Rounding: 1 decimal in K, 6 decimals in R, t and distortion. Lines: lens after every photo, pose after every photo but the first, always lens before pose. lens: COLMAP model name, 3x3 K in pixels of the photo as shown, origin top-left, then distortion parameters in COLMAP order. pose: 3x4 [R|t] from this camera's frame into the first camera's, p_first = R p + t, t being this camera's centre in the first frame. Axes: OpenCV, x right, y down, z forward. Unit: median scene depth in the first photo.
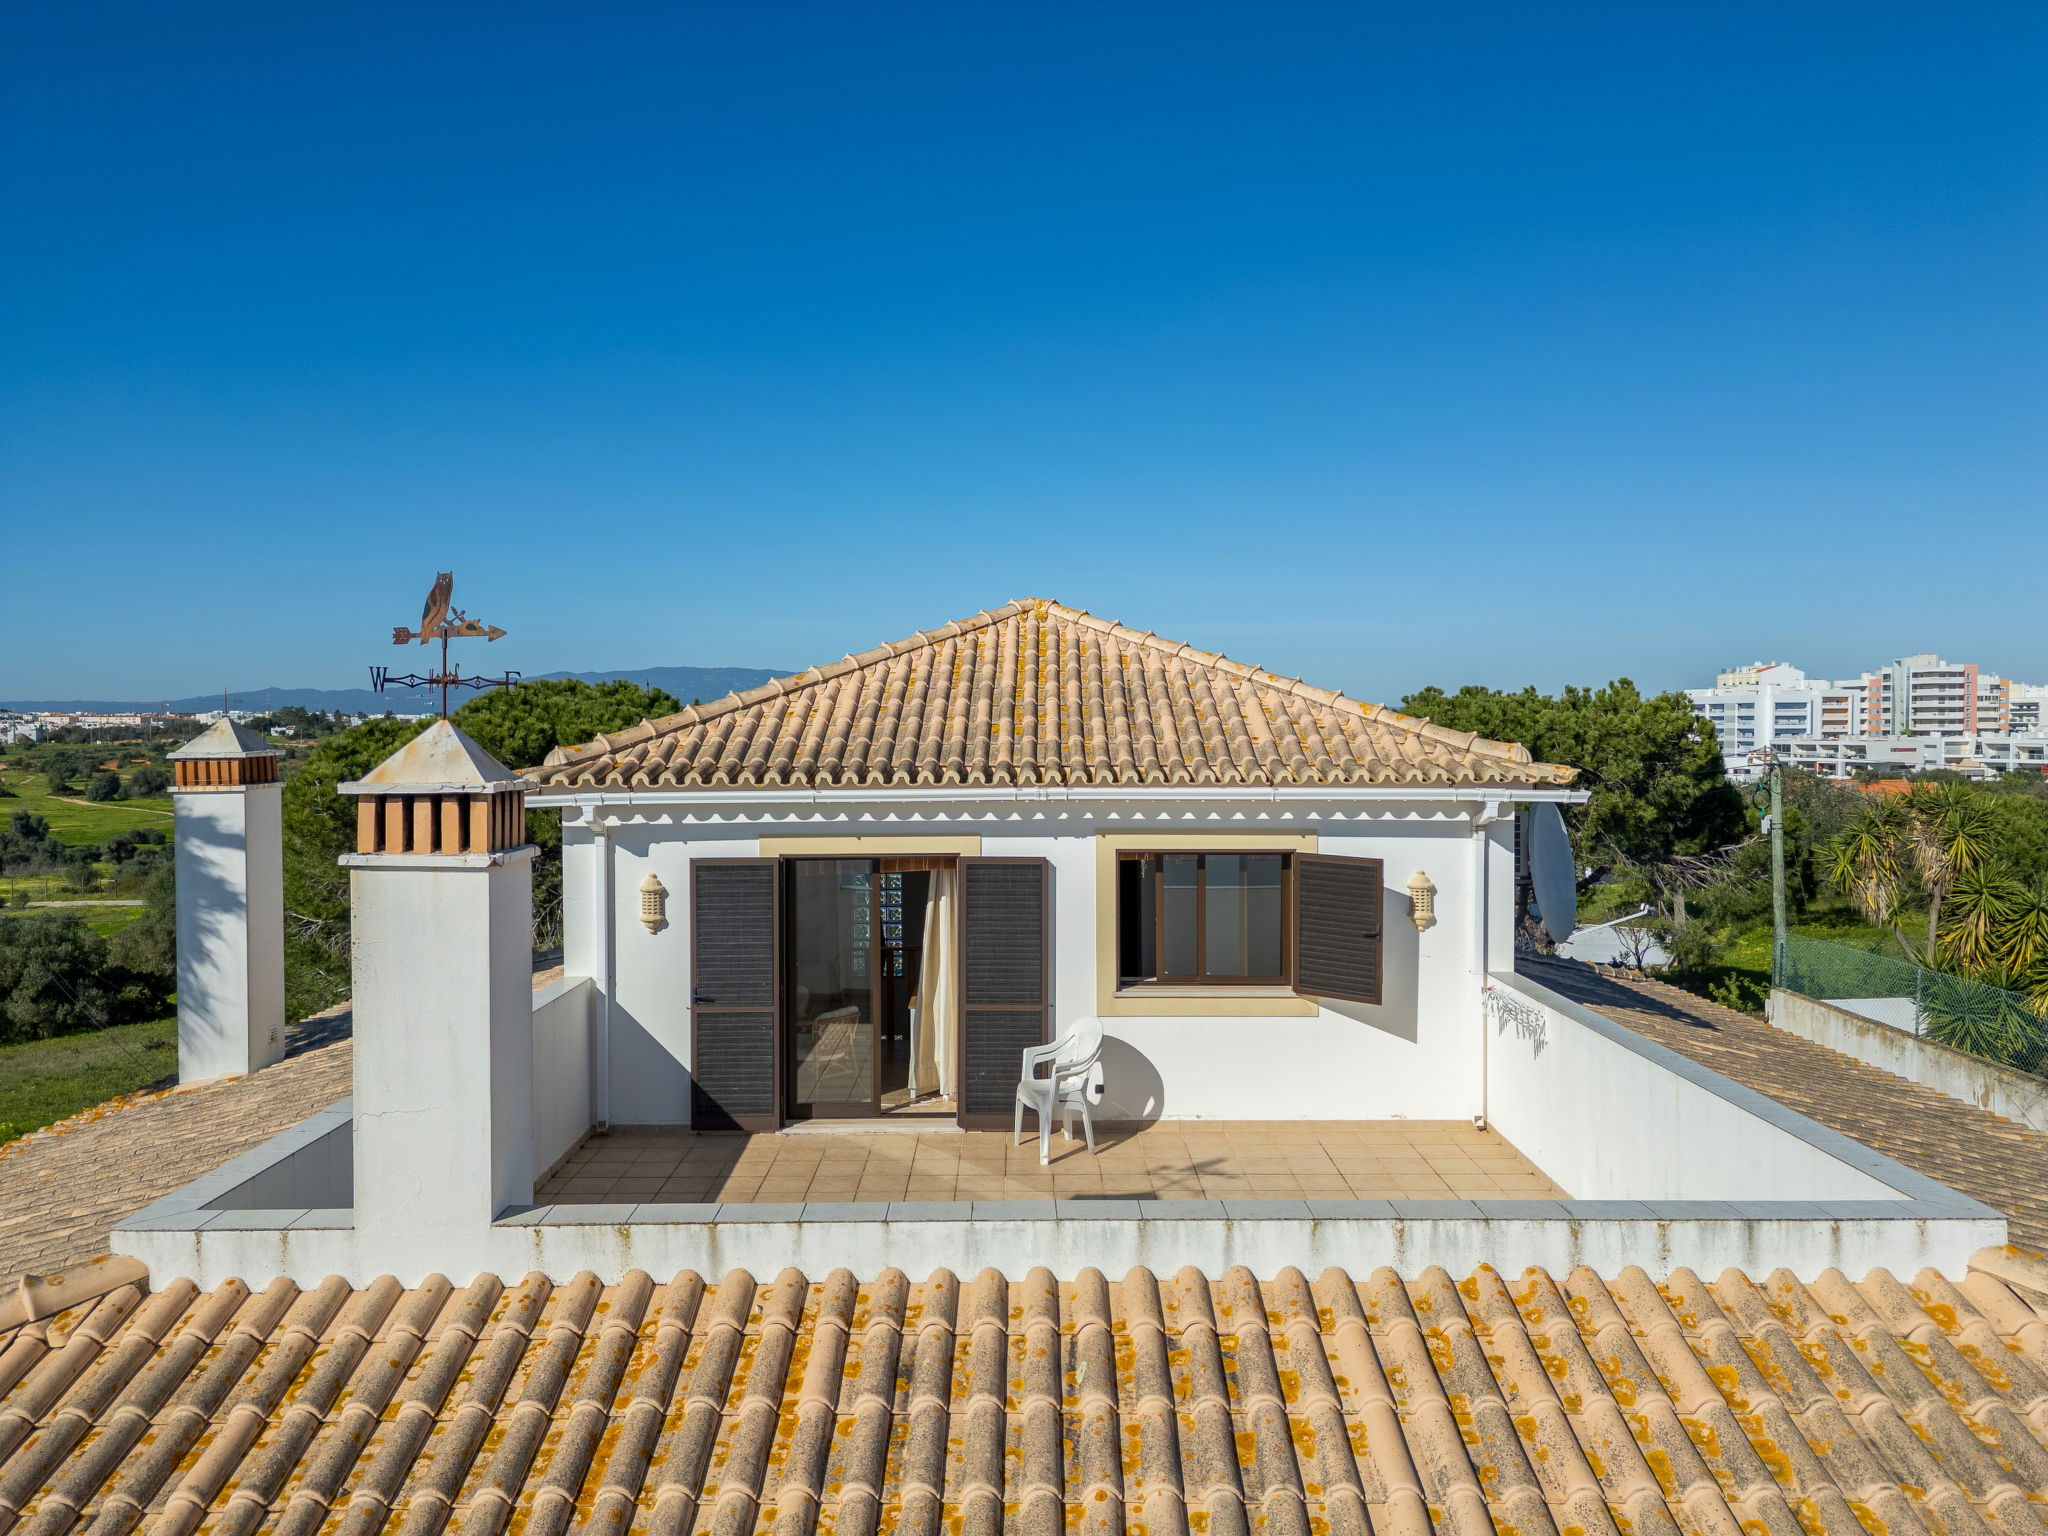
lens RADIAL K [[1443.8, 0, 1024.0], [0, 1443.8, 768.0], [0, 0, 1]] dist [0.083817, -0.093240]
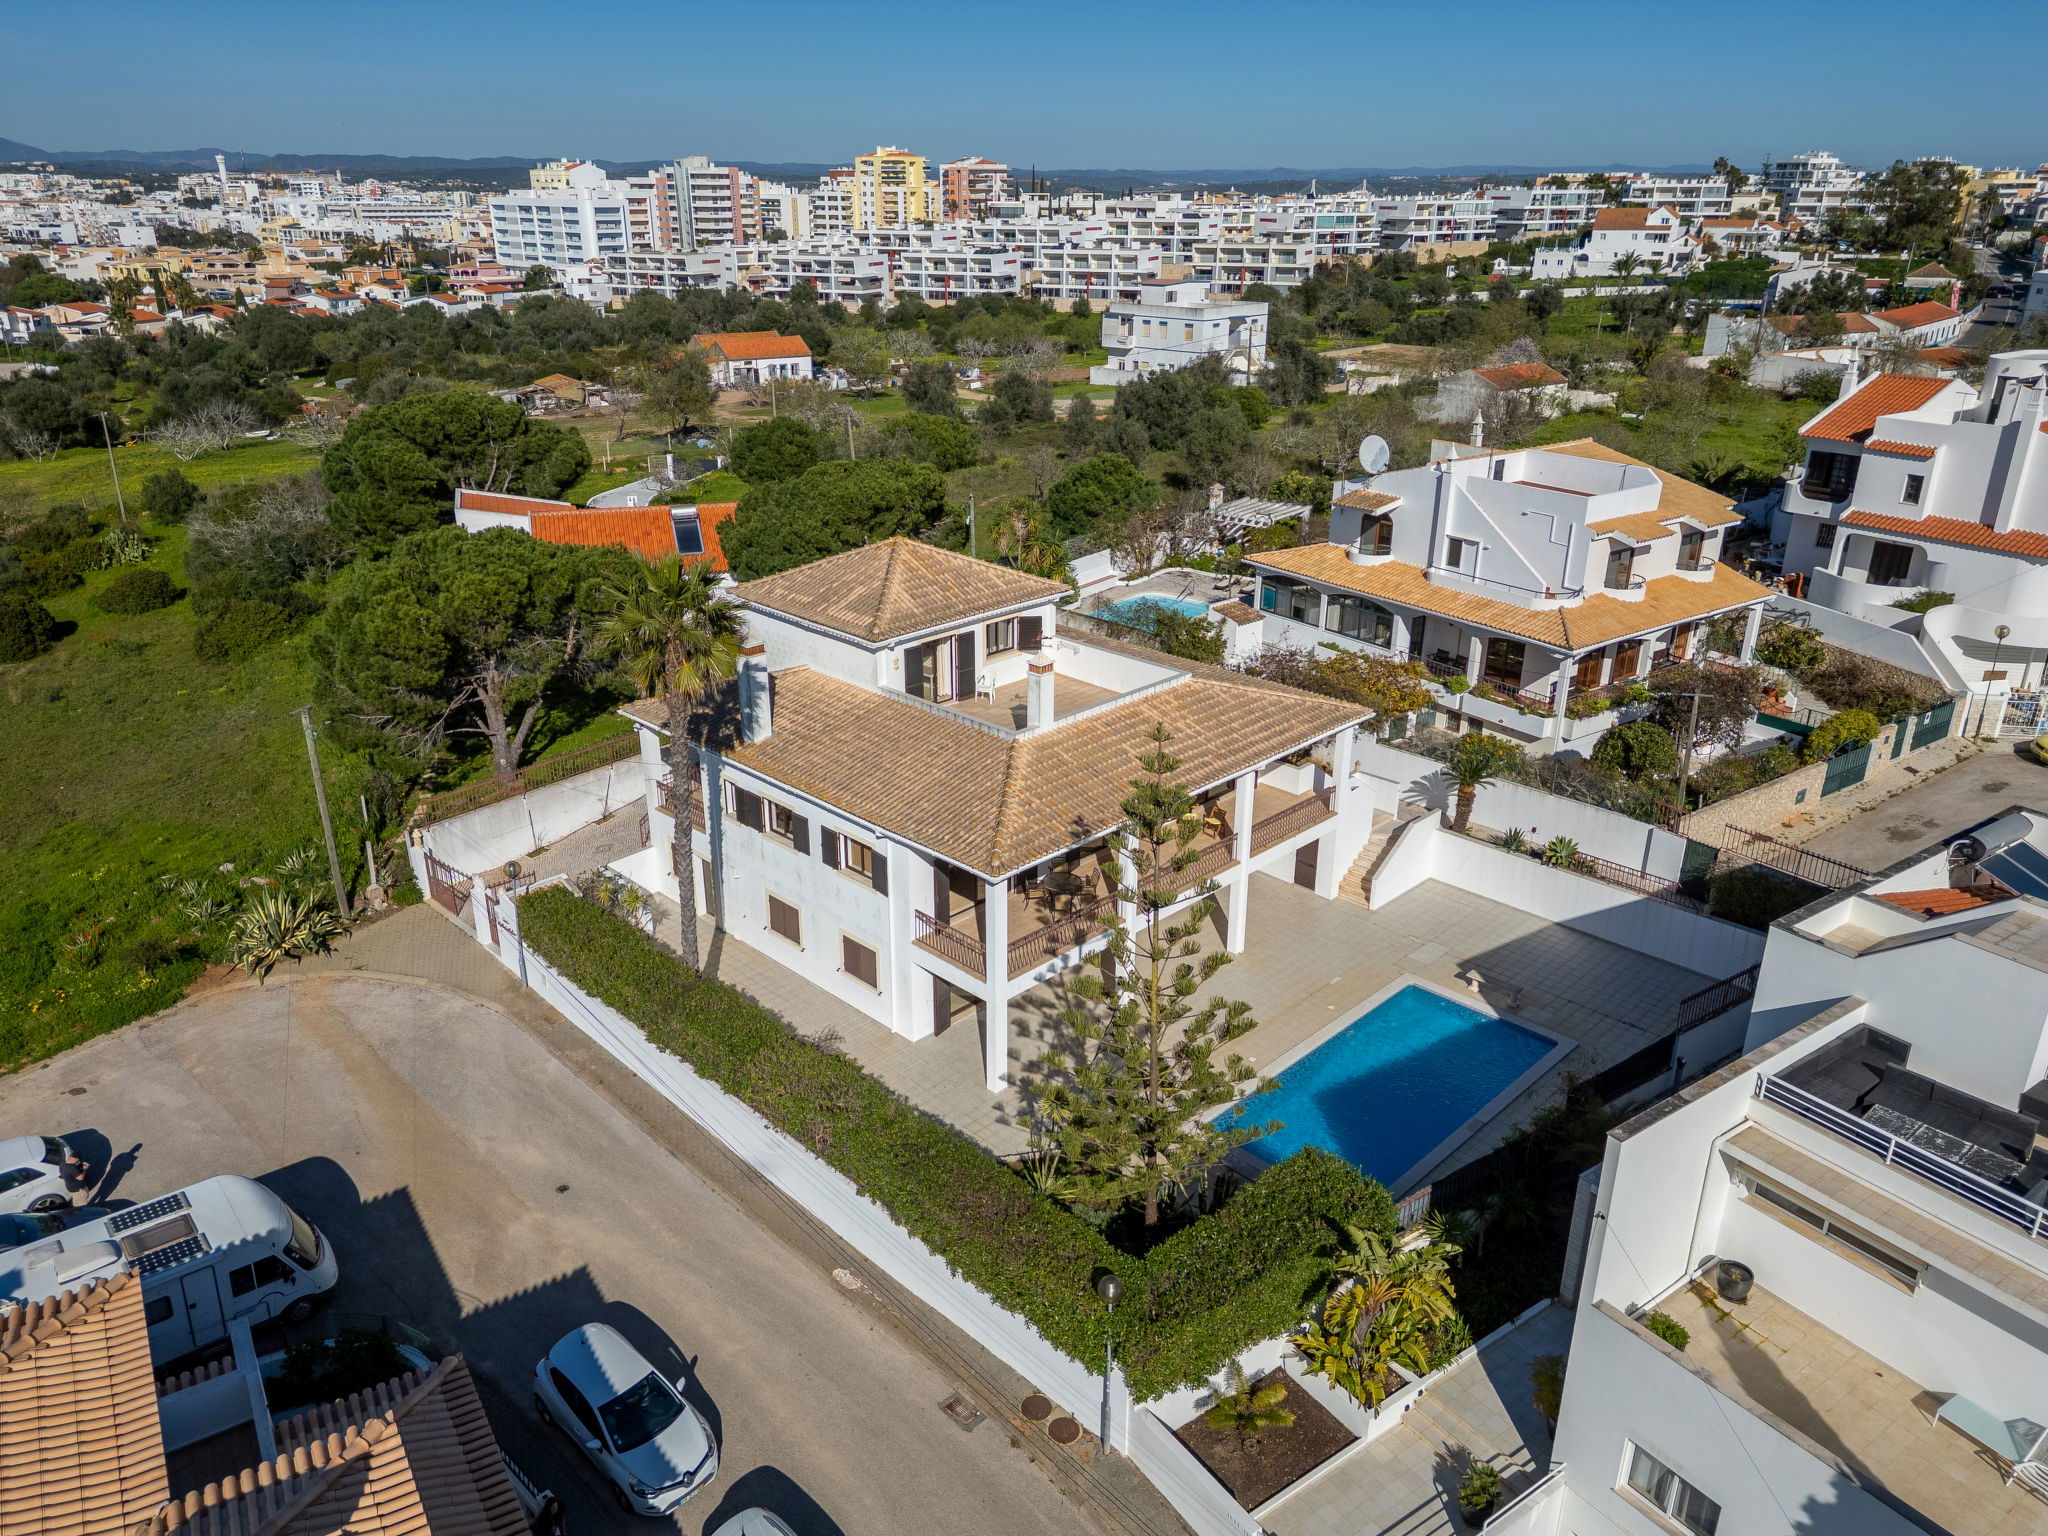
lens RADIAL K [[1443.8, 0, 1024.0], [0, 1443.8, 768.0], [0, 0, 1]] dist [0.083817, -0.093240]
pose [[0.708777, -0.260662, 0.655508, -0.090690], [0.017069, 0.935293, 0.353462, -0.034439], [-0.705226, -0.239337, 0.667363, -0.063571]]
